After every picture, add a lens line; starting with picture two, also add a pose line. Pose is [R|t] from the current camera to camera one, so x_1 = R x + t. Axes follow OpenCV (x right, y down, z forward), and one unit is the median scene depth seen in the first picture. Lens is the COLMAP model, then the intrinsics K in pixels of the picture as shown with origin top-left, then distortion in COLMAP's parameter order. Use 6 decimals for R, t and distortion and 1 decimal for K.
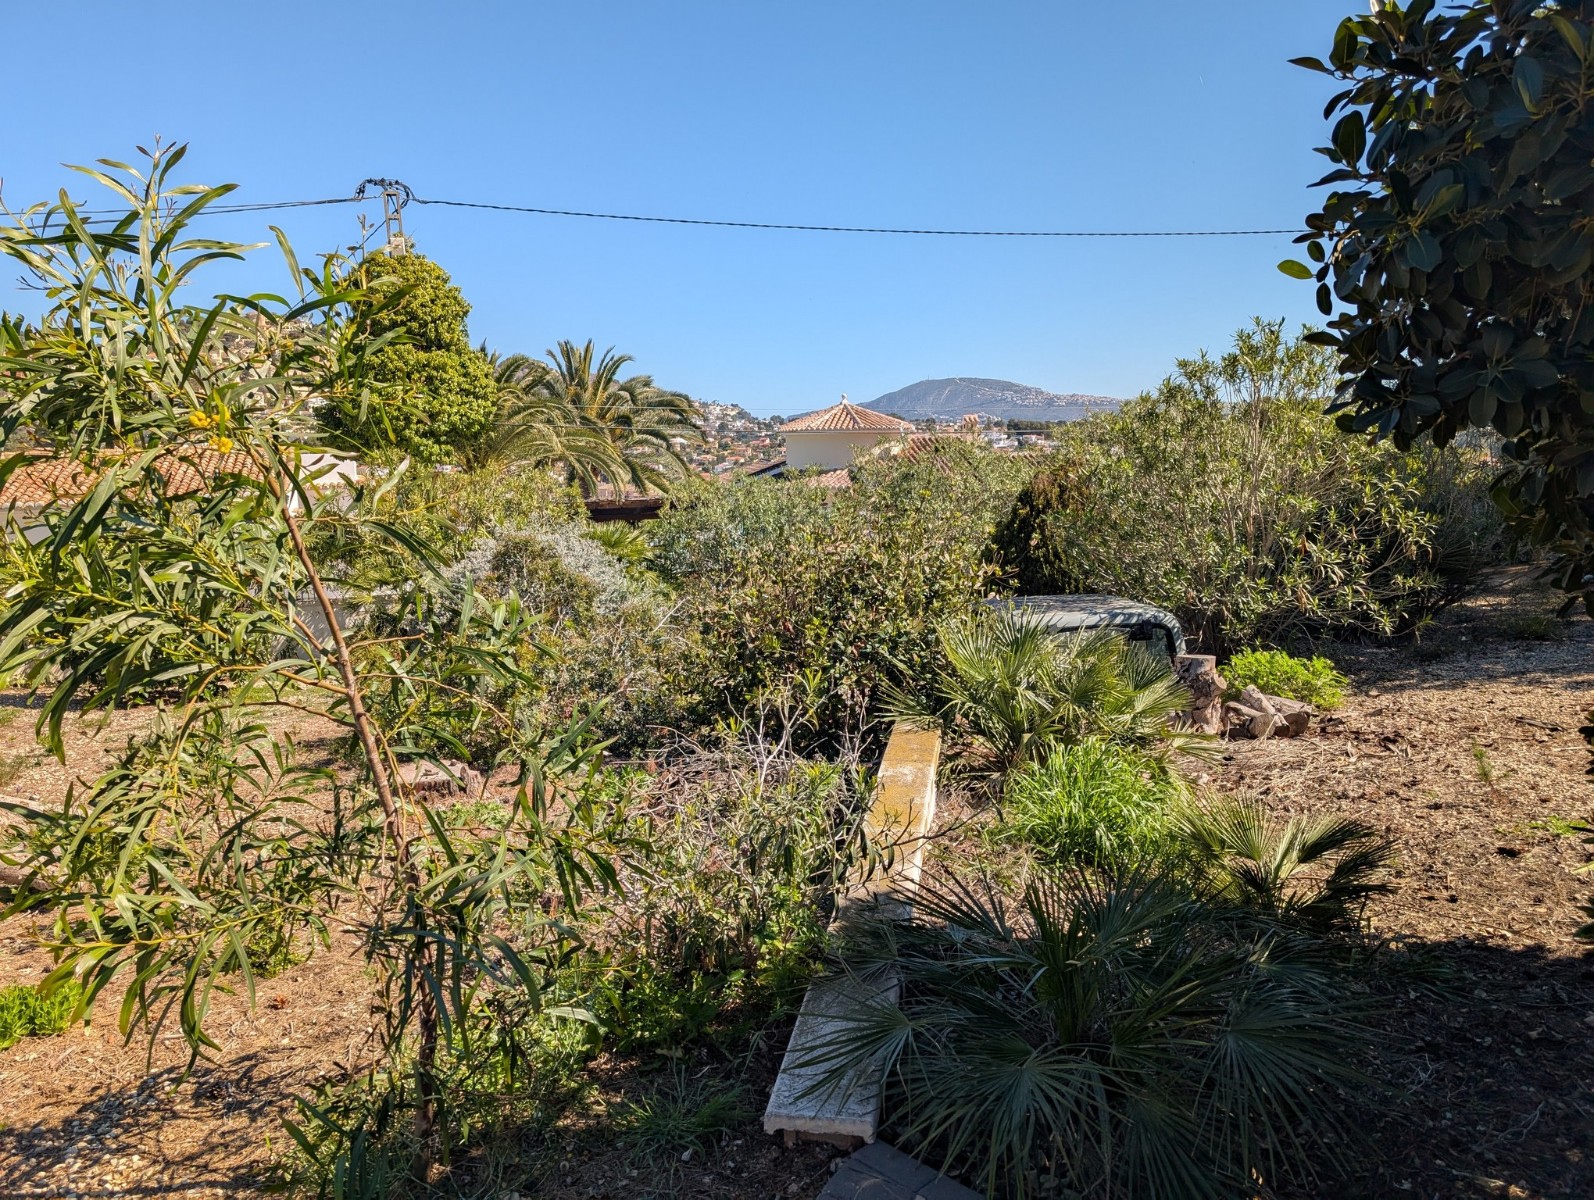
lens RADIAL K [[1141.4, 0, 793.3], [0, 1141.4, 604.7], [0, 0, 1]] dist [0.037469, -0.028928]
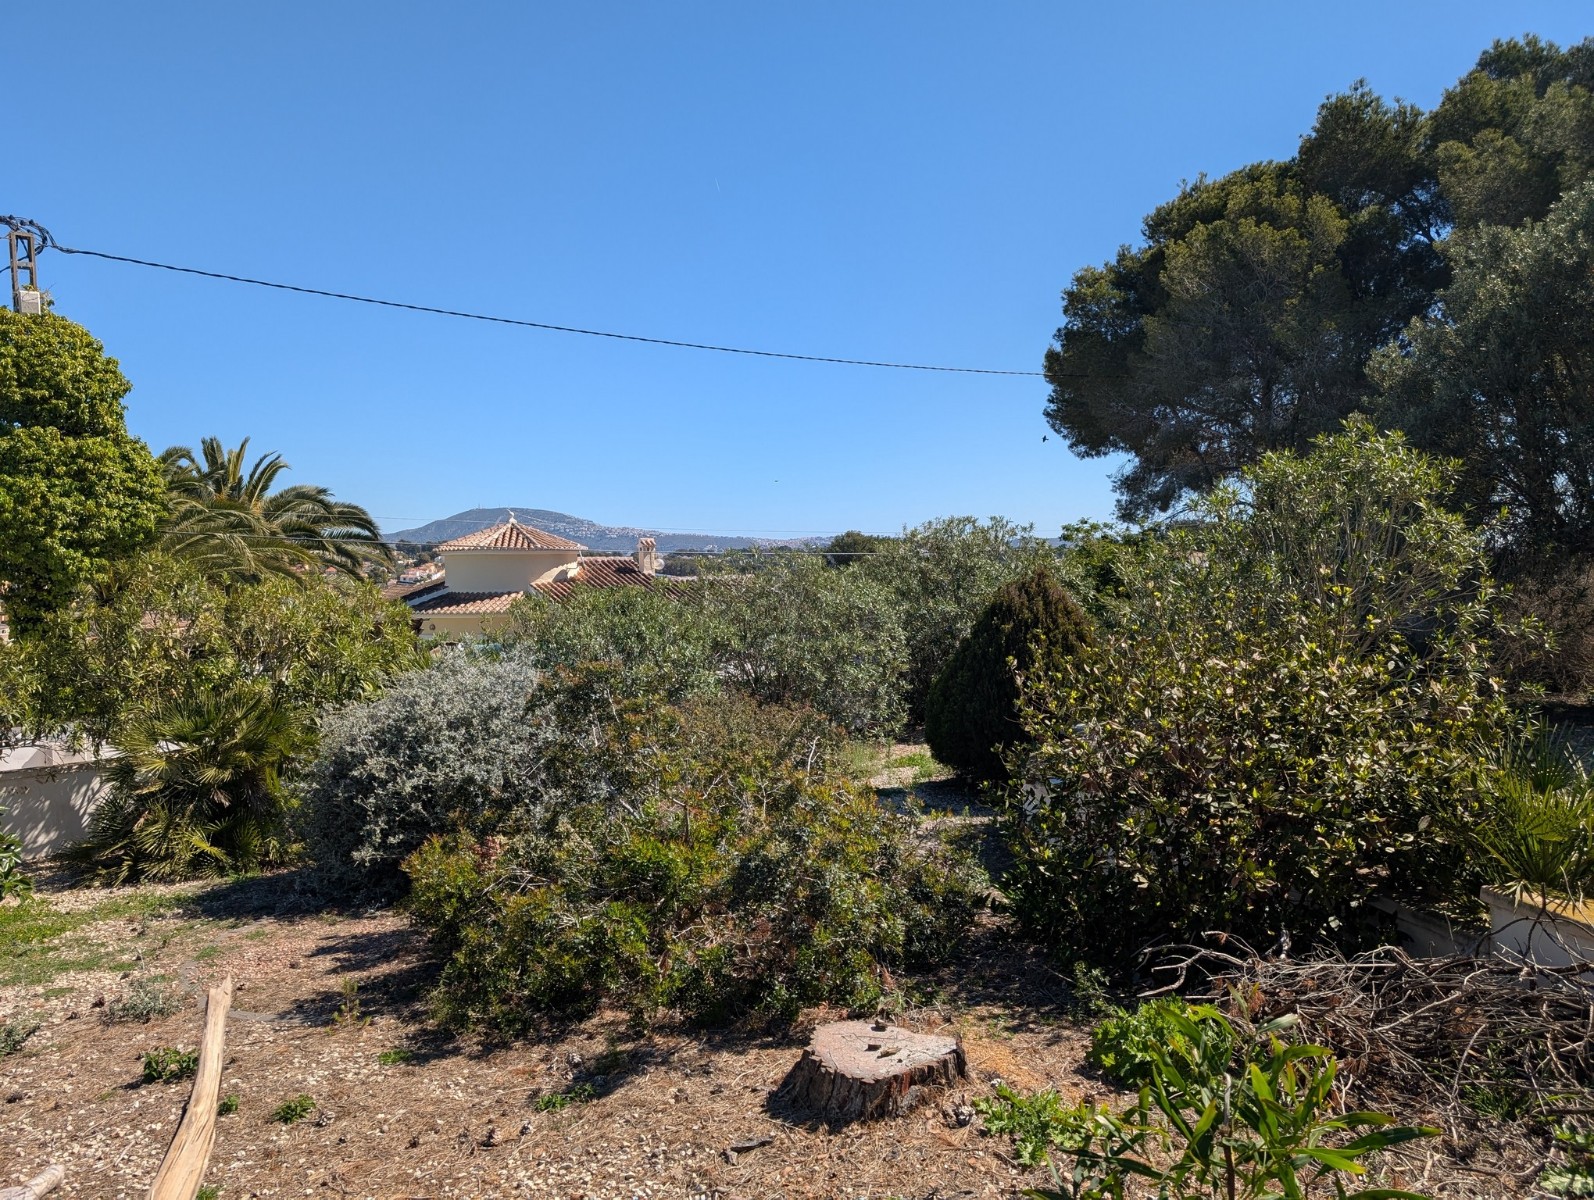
lens RADIAL K [[1141.4, 0, 786.8], [0, 1141.4, 601.7], [0, 0, 1]] dist [0.037469, -0.028928]
pose [[0.927698, -0.005375, 0.373293, -0.169967], [0.047683, 0.993413, -0.104197, -0.008871], [-0.370275, 0.114463, 0.921843, 0.128406]]
